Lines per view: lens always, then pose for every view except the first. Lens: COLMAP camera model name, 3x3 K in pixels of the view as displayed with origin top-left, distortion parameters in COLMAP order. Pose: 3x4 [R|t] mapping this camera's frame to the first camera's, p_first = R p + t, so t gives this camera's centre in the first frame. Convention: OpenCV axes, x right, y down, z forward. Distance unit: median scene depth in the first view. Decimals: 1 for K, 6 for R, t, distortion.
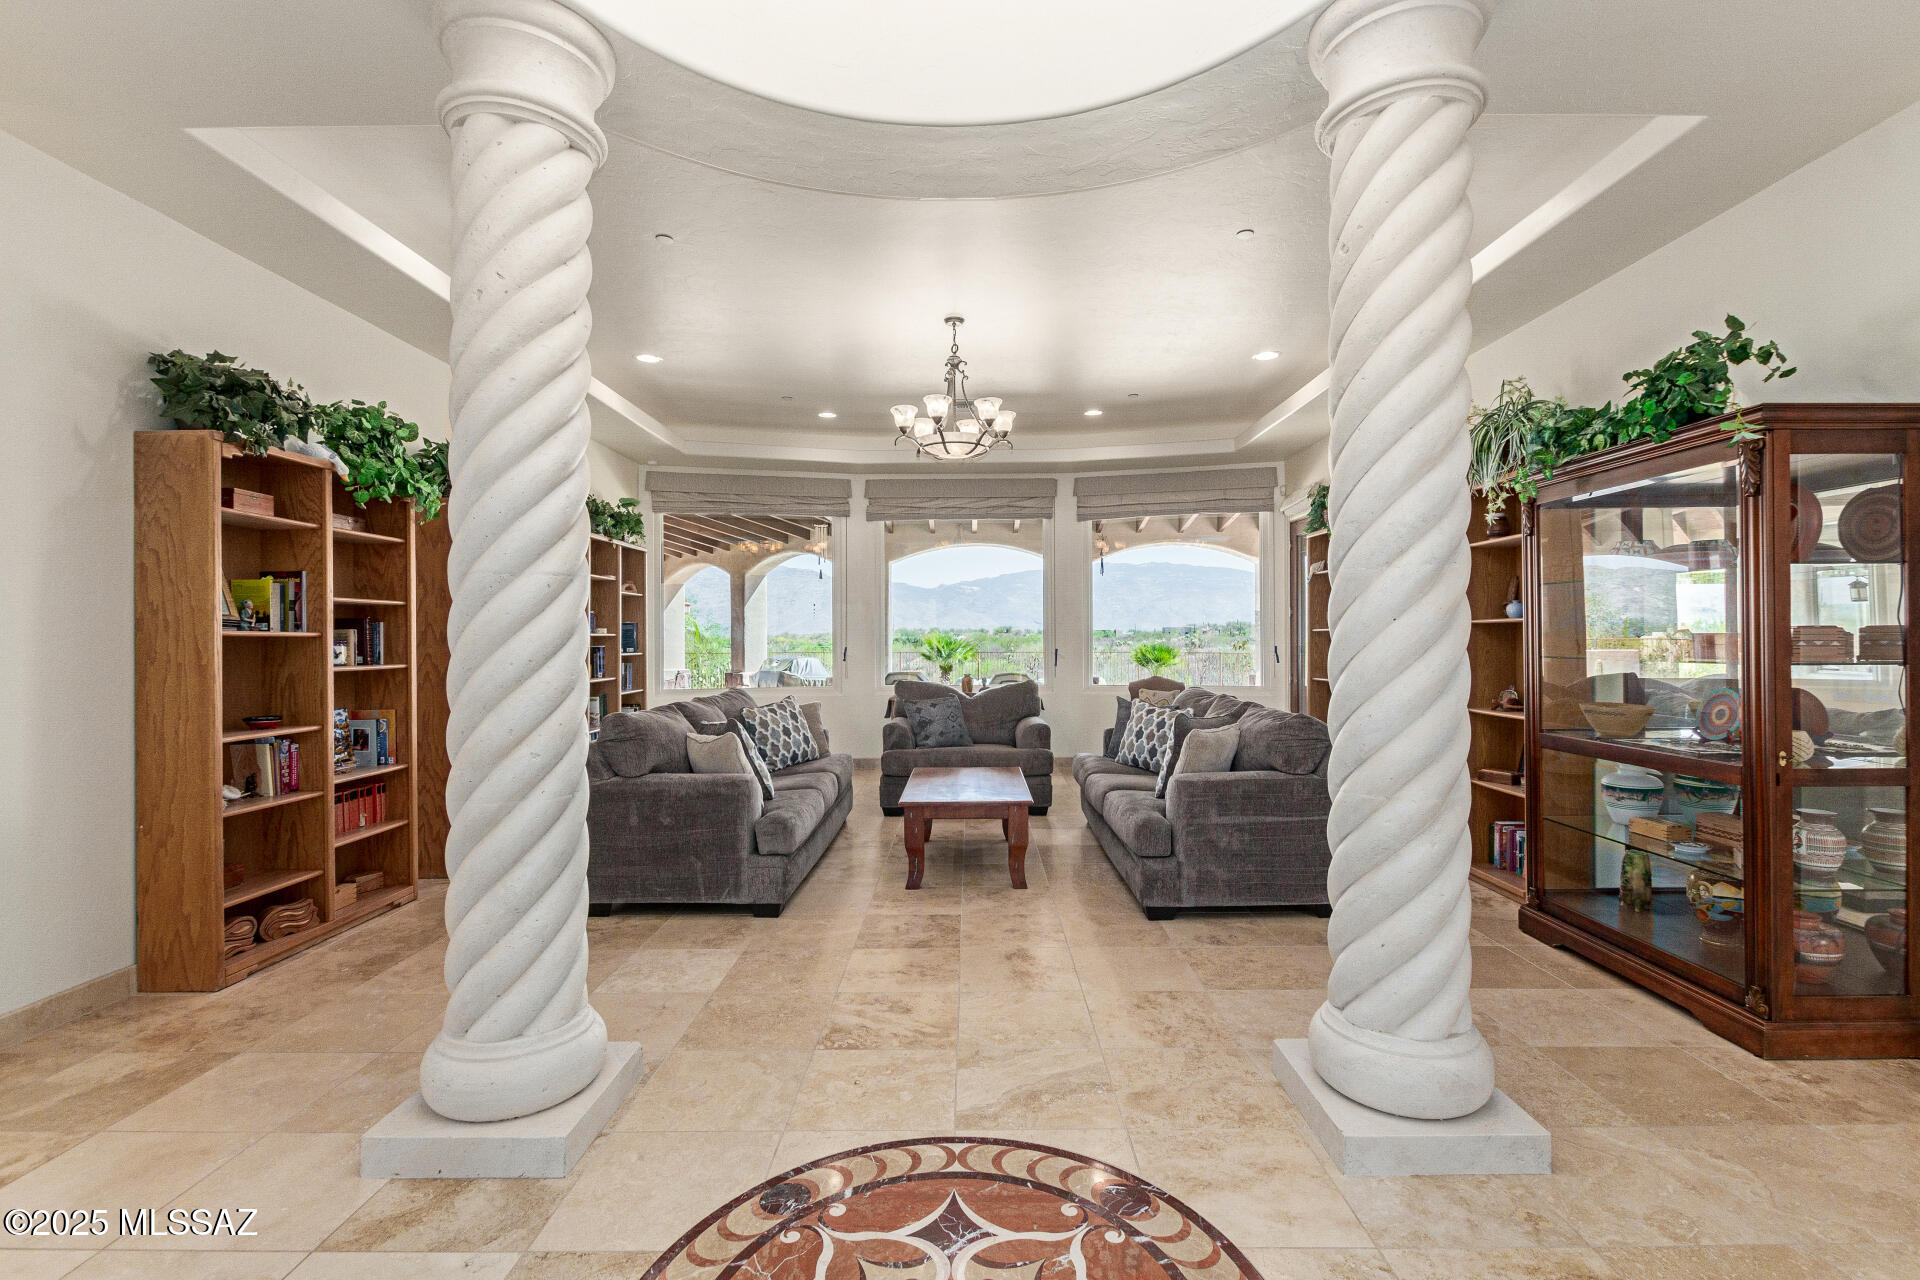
lens RADIAL K [[868.6, 0, 964.5], [0, 868.6, 645.3], [0, 0, 1]] dist [-0.002237, -0.001537]
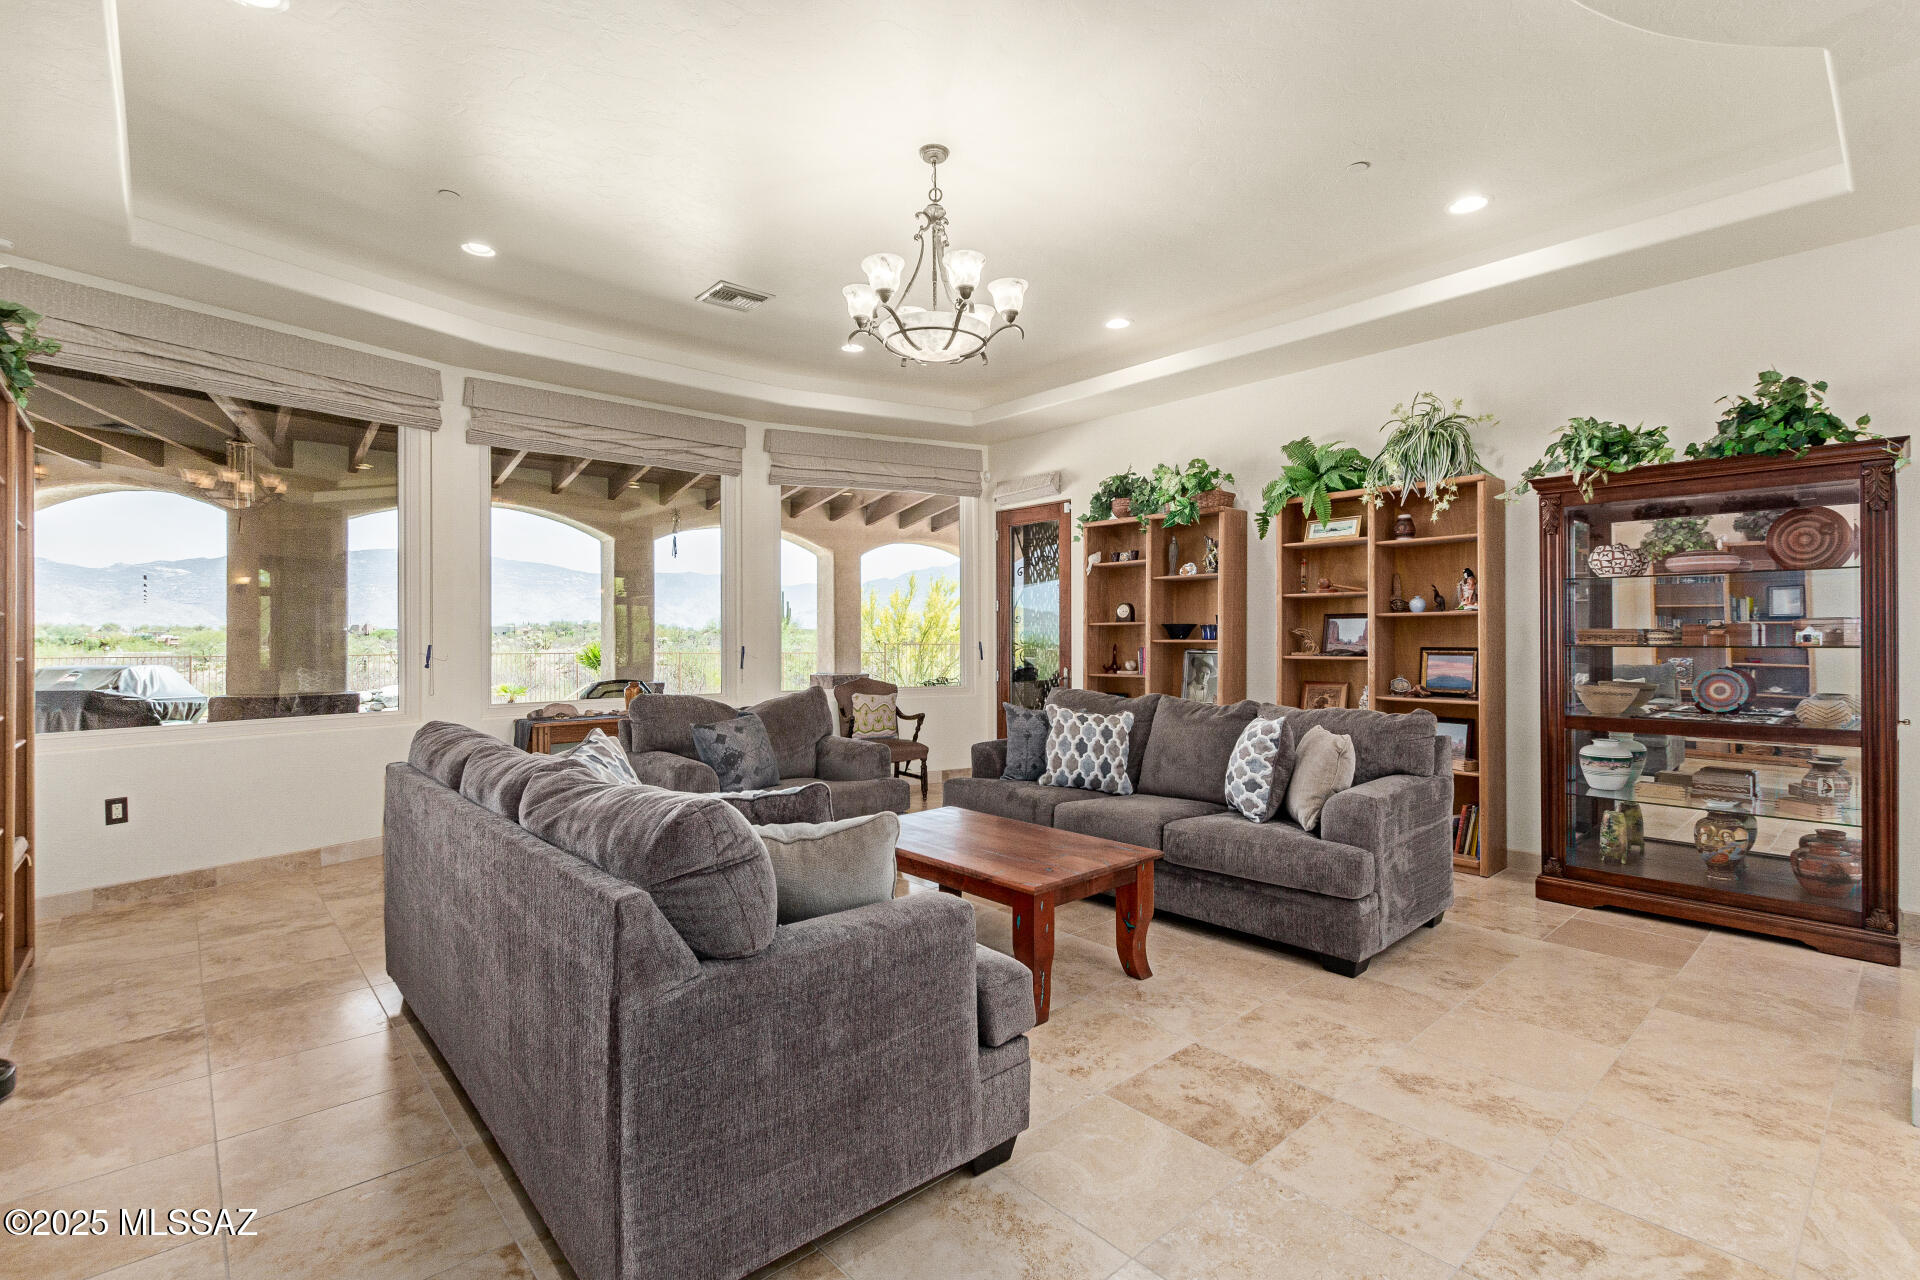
lens RADIAL K [[877.8, 0, 967.4], [0, 877.8, 637.7], [0, 0, 1]] dist [-0.001345, -0.000936]
pose [[0.739260, 0.002205, 0.673416, -0.589702], [0.004291, 0.999959, -0.007986, 0.008508], [-0.673406, 0.008794, 0.739220, 0.636448]]
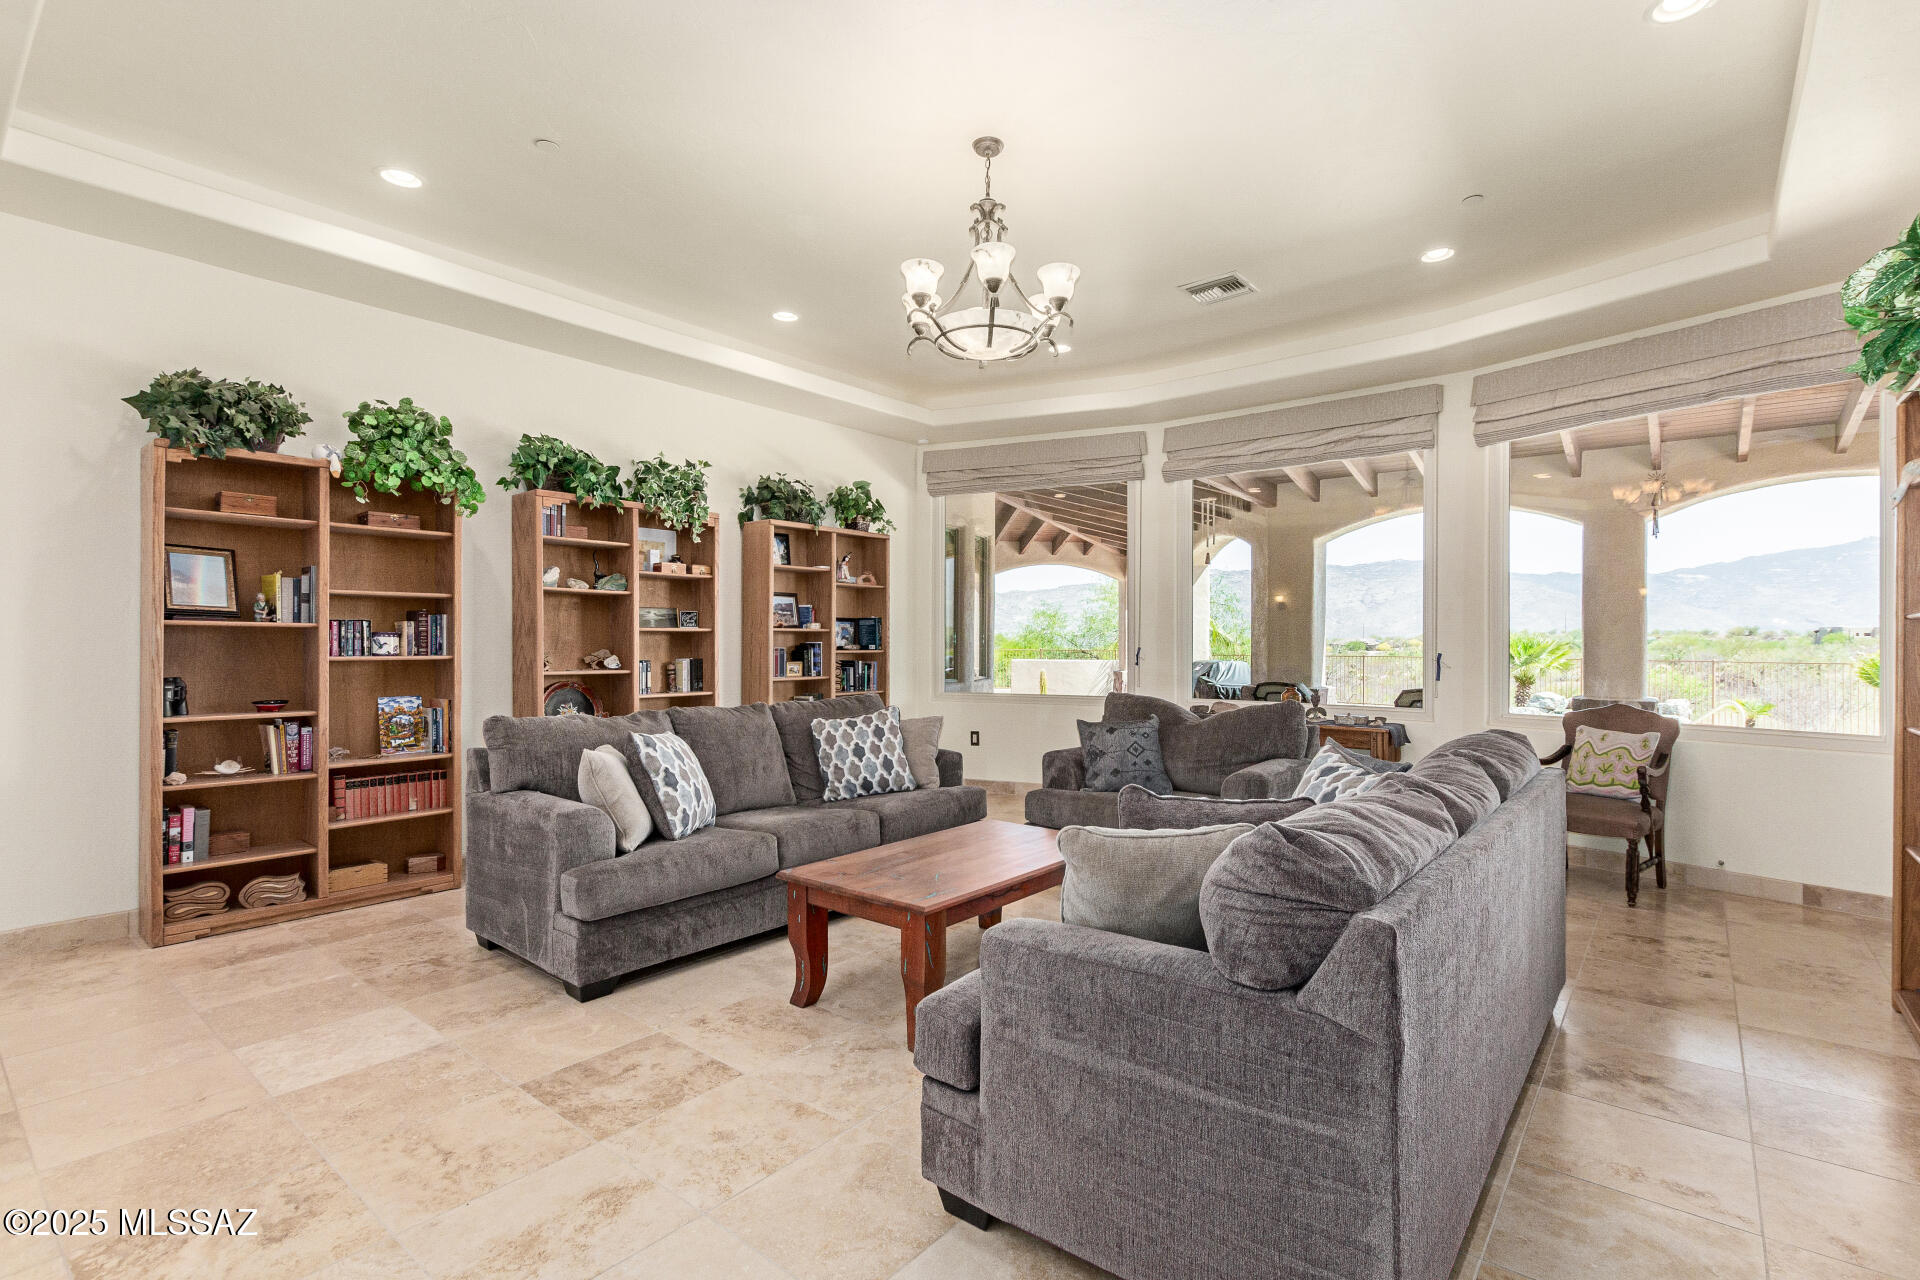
lens RADIAL K [[886.9, 0, 972.3], [0, 886.9, 642.4], [0, 0, 1]] dist [-0.002323, -0.000630]
pose [[0.783259, 0.007103, -0.621655, 0.522827], [-0.010276, 0.999946, -0.001522, 0.001946], [0.621610, 0.007580, 0.783290, 0.617358]]
